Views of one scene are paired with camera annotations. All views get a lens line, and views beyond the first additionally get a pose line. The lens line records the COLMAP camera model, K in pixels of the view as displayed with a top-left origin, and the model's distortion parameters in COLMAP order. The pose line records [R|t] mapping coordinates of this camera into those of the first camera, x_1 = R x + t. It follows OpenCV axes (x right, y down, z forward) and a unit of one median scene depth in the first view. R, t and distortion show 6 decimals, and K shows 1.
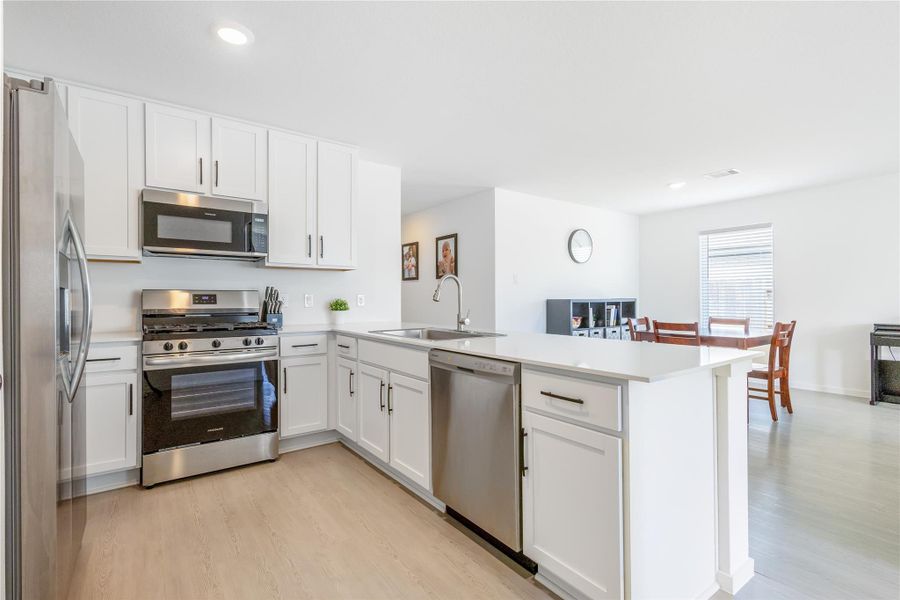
lens RADIAL K [[420.3, 0, 437.9], [0, 420.3, 294.1], [0, 0, 1]] dist [0.007546, 0.000762]
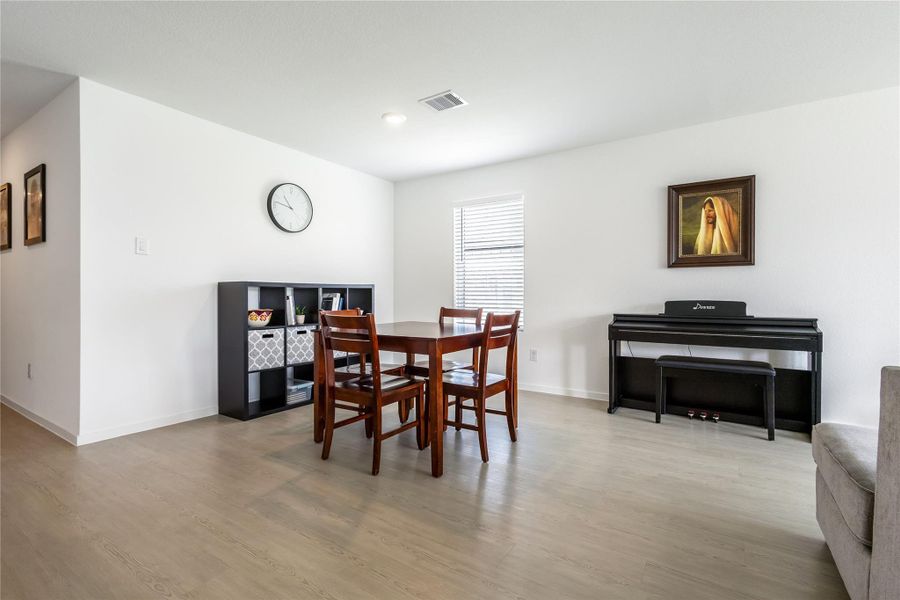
lens RADIAL K [[420.3, 0, 441.4], [0, 420.3, 295.7], [0, 0, 1]] dist [0.007546, 0.000762]
pose [[0.941134, 0.003751, 0.338012, 0.396131], [-0.007517, 0.999923, 0.009835, 0.026029], [-0.337949, -0.011797, 0.941090, 0.308495]]
